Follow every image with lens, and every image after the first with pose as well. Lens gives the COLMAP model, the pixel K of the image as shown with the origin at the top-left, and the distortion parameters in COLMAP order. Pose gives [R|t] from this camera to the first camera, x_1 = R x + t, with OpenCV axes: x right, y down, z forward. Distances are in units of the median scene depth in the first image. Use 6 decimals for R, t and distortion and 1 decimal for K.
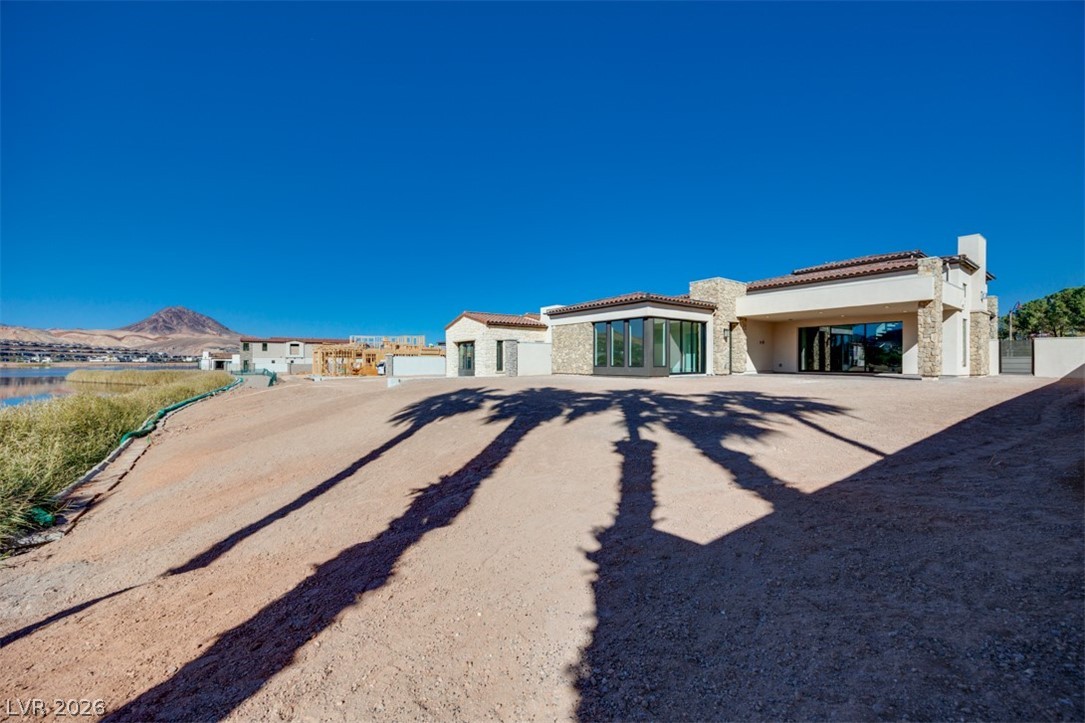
lens RADIAL K [[419.1, 0, 546.6], [0, 419.1, 389.8], [0, 0, 1]] dist [0.000588, 0.000307]
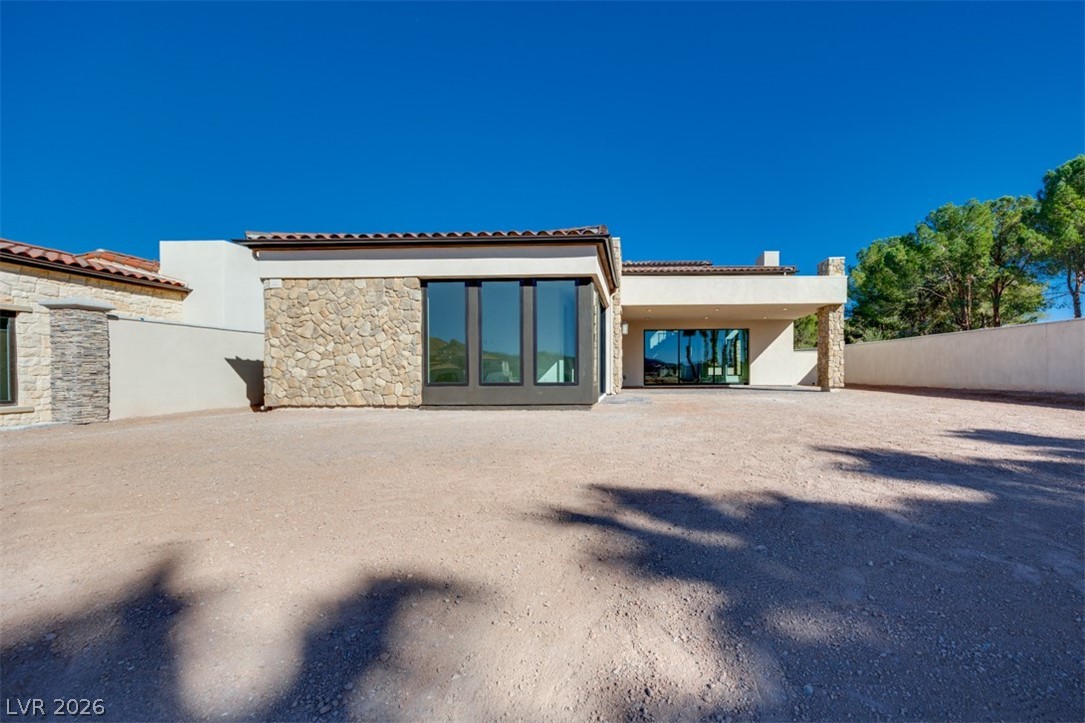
lens RADIAL K [[419.1, 0, 546.6], [0, 419.1, 389.8], [0, 0, 1]] dist [0.000588, 0.000307]
pose [[0.626848, -0.033666, 0.778414, -0.135019], [0.058053, 0.998307, -0.003574, -0.043196], [-0.776976, 0.047429, 0.627741, 0.643562]]
